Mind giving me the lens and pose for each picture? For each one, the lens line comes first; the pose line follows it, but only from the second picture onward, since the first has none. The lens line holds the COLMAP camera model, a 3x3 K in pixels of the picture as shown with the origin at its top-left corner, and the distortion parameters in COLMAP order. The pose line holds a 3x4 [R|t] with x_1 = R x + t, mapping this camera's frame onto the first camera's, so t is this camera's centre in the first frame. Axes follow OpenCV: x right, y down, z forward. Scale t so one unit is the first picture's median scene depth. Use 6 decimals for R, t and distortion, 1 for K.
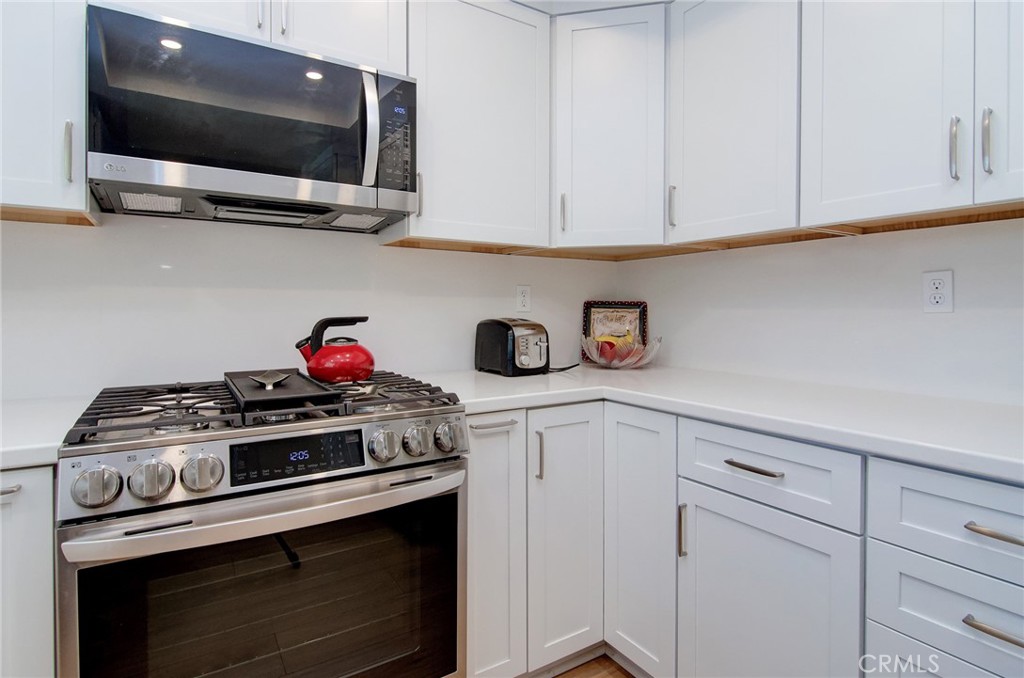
lens RADIAL K [[536.2, 0, 515.7], [0, 536.2, 314.3], [0, 0, 1]] dist [0.001728, -0.000164]
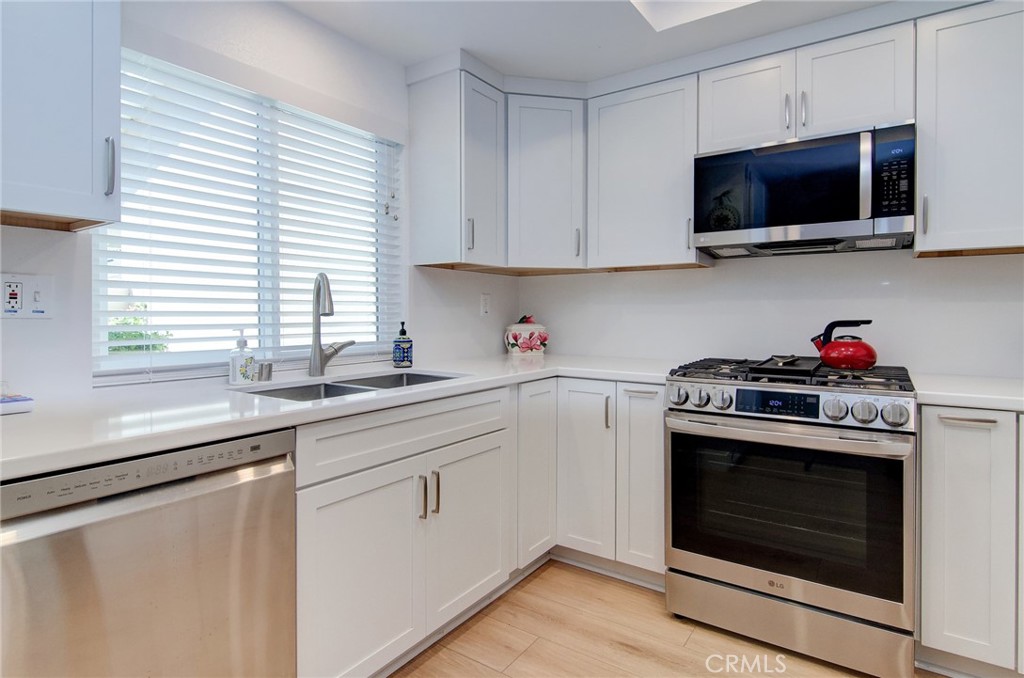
lens RADIAL K [[536.2, 0, 515.7], [0, 536.2, 314.3], [0, 0, 1]] dist [0.001728, -0.000164]
pose [[0.385186, -0.002195, -0.922836, 0.608043], [-0.006805, 0.999963, -0.005219, 0.003216], [0.922814, 0.008290, 0.385157, -0.280614]]
